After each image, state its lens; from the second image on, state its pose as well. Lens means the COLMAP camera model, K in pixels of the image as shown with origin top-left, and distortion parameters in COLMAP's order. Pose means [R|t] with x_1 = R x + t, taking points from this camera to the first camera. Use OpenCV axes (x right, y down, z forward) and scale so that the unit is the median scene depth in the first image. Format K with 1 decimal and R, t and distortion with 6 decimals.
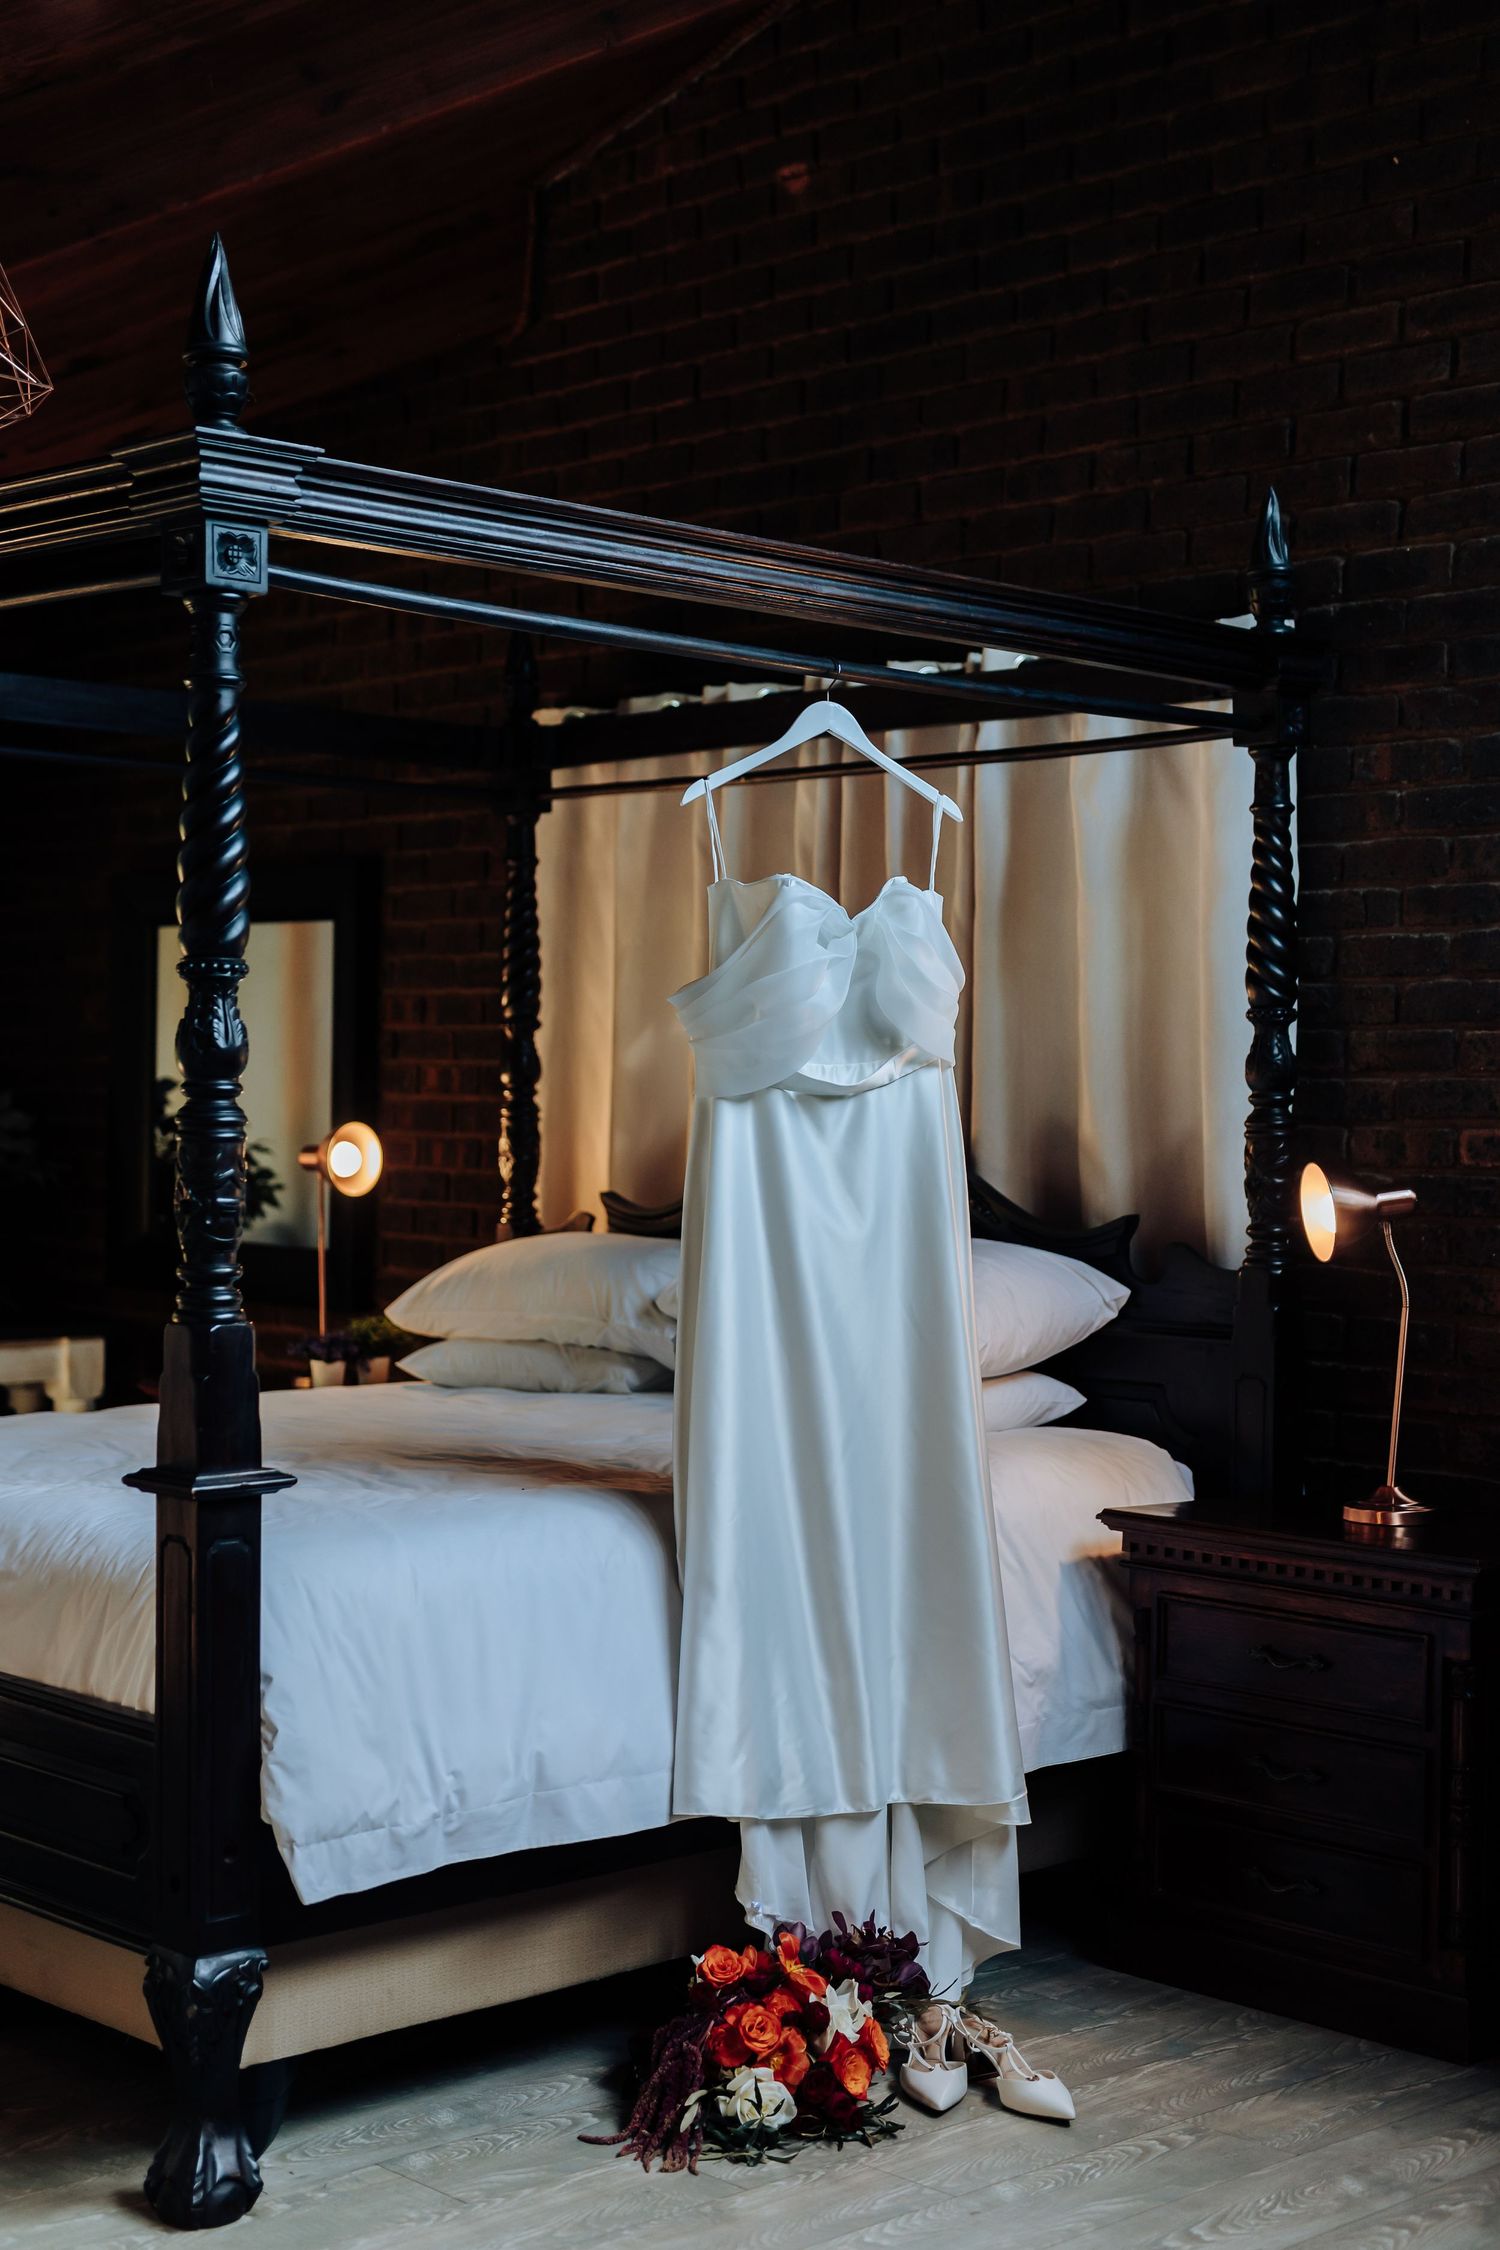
lens RADIAL K [[3220.7, 0, 749.8], [0, 3220.7, 1126.6], [0, 0, 1]] dist [-0.009921, 0.000000]
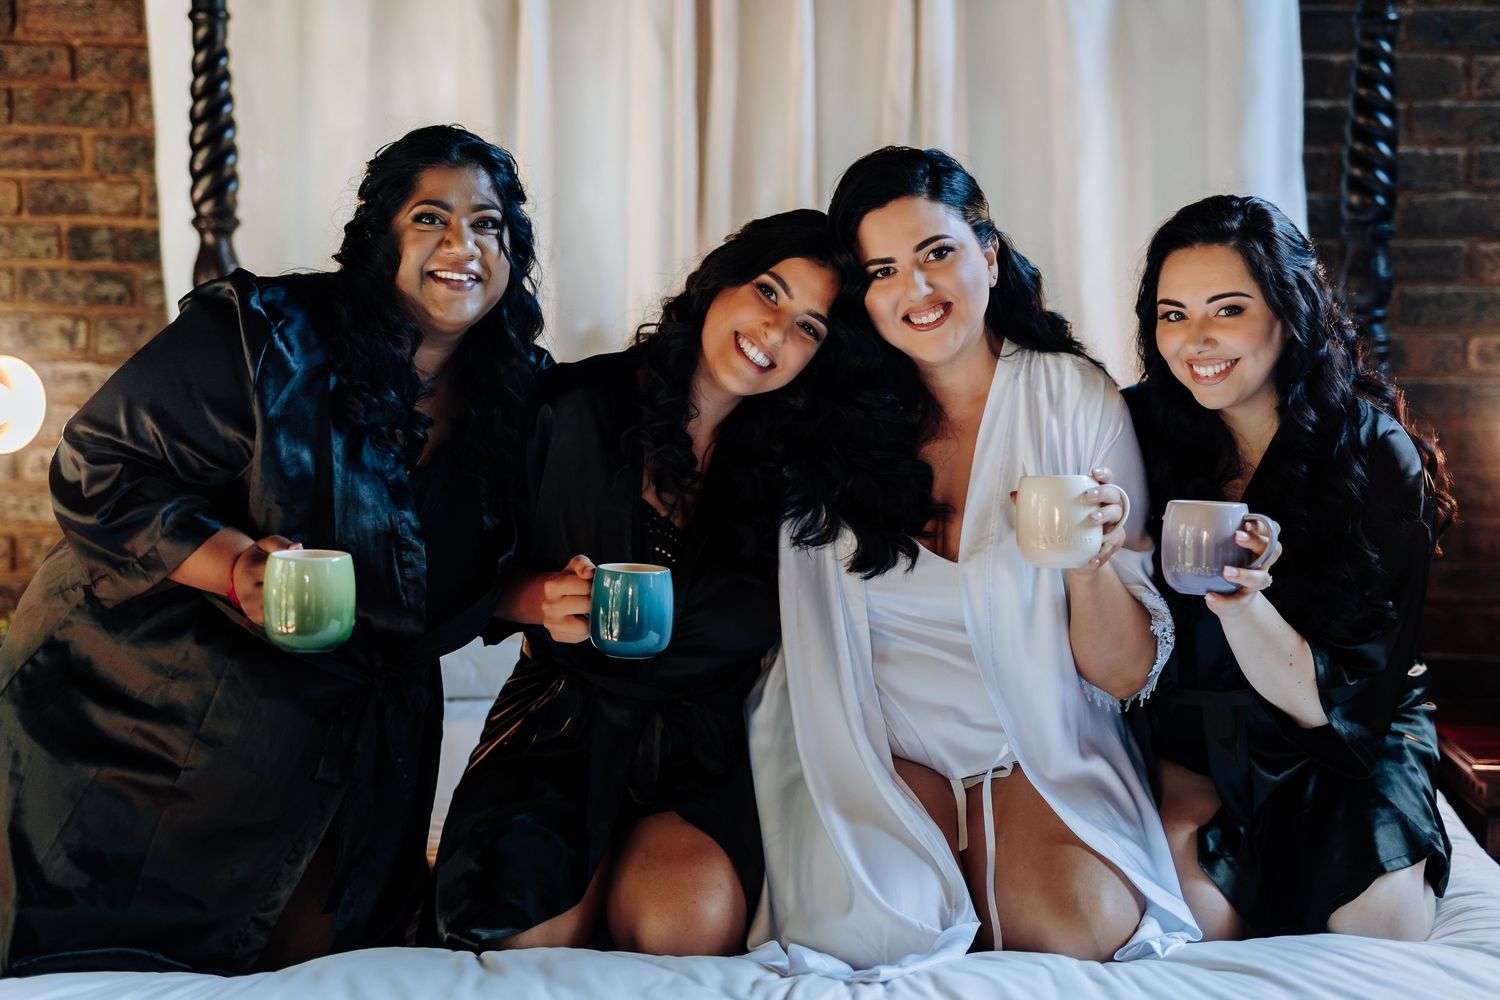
lens RADIAL K [[2147.2, 0, 752.4], [0, 2147.2, 507.3], [0, 0, 1]] dist [-0.009921, 0.000000]
pose [[0.720959, -0.096523, 0.686222, -0.437229], [0.008243, 0.991376, 0.130786, -0.037890], [-0.692928, -0.088635, 0.715538, 0.648317]]
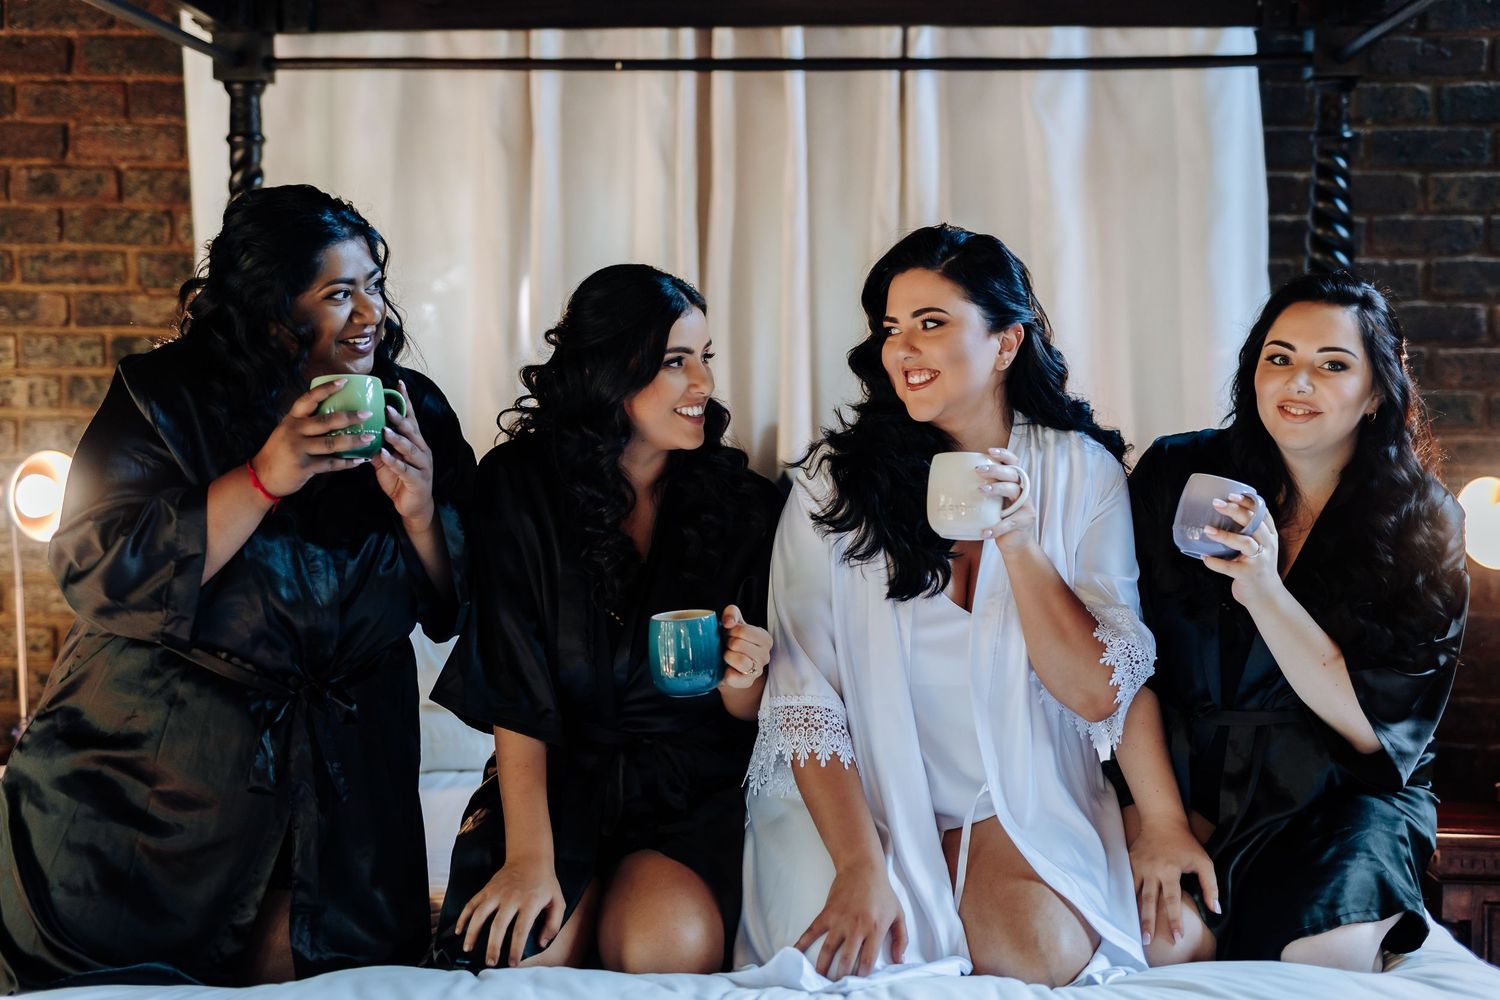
lens RADIAL K [[2147.2, 0, 729.2], [0, 2147.2, 528.0], [0, 0, 1]] dist [-0.009921, 0.000000]
pose [[0.738406, -0.056832, 0.671958, -0.458126], [0.009831, 0.997244, 0.073541, -0.025018], [-0.674285, -0.047697, 0.736929, 0.609804]]
